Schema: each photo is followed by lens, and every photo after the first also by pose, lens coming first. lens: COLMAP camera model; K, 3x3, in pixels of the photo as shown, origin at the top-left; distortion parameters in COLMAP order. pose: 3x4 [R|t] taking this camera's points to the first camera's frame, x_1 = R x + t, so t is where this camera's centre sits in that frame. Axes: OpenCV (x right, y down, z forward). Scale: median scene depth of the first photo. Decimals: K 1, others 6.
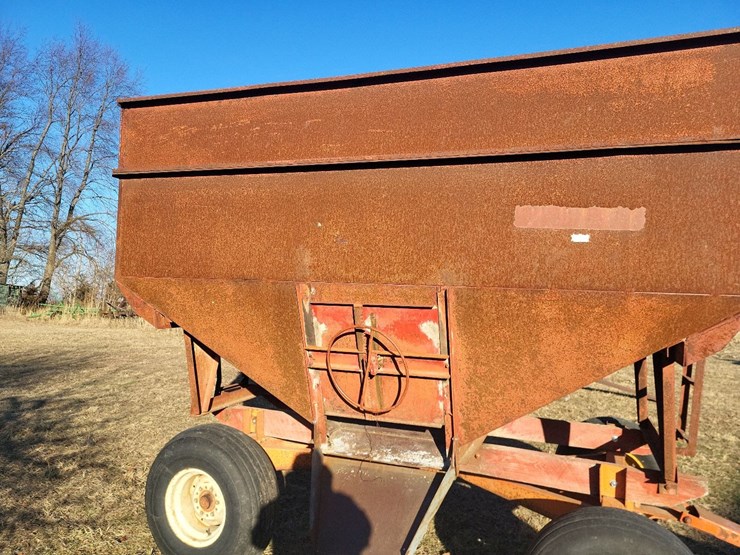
lens RADIAL K [[566.2, 0, 373.0], [0, 566.2, 275.3], [0, 0, 1]] dist [0.057474, -0.043981]
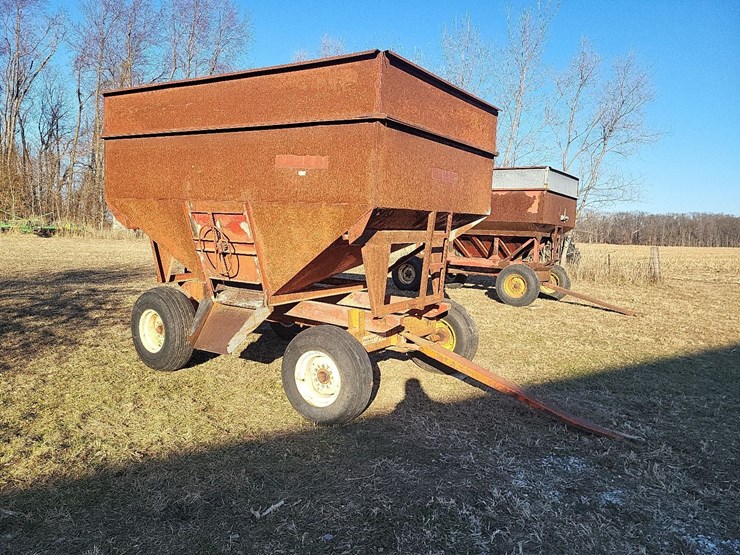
lens RADIAL K [[565.1, 0, 362.0], [0, 565.1, 276.2], [0, 0, 1]] dist [0.039681, -0.002121]
pose [[0.973893, 0.025713, -0.225545, 0.795931], [0.001956, 0.992577, 0.121604, 0.032995], [0.226997, -0.118871, 0.966614, -0.588314]]
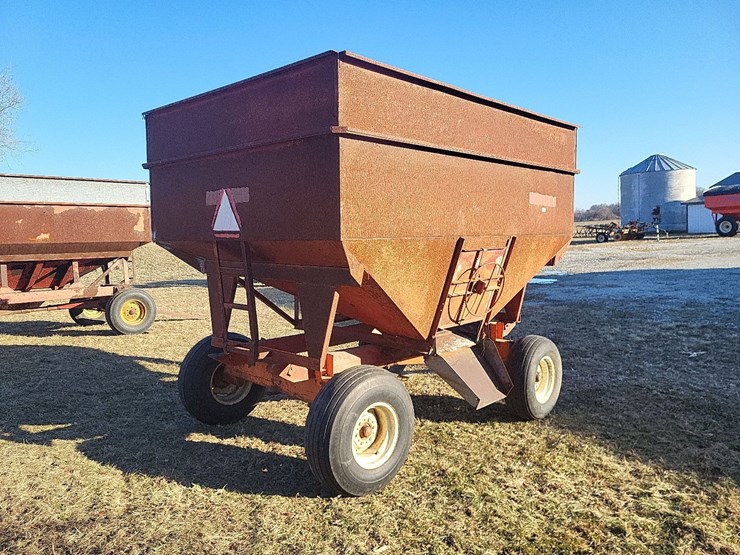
lens RADIAL K [[566.2, 0, 373.0], [0, 566.2, 275.3], [0, 0, 1]] dist [0.057474, -0.043981]
pose [[0.427755, -0.094292, 0.898963, -1.439450], [-0.007028, 0.994167, 0.107622, -0.040754], [-0.903868, -0.052353, 0.424597, 0.569702]]
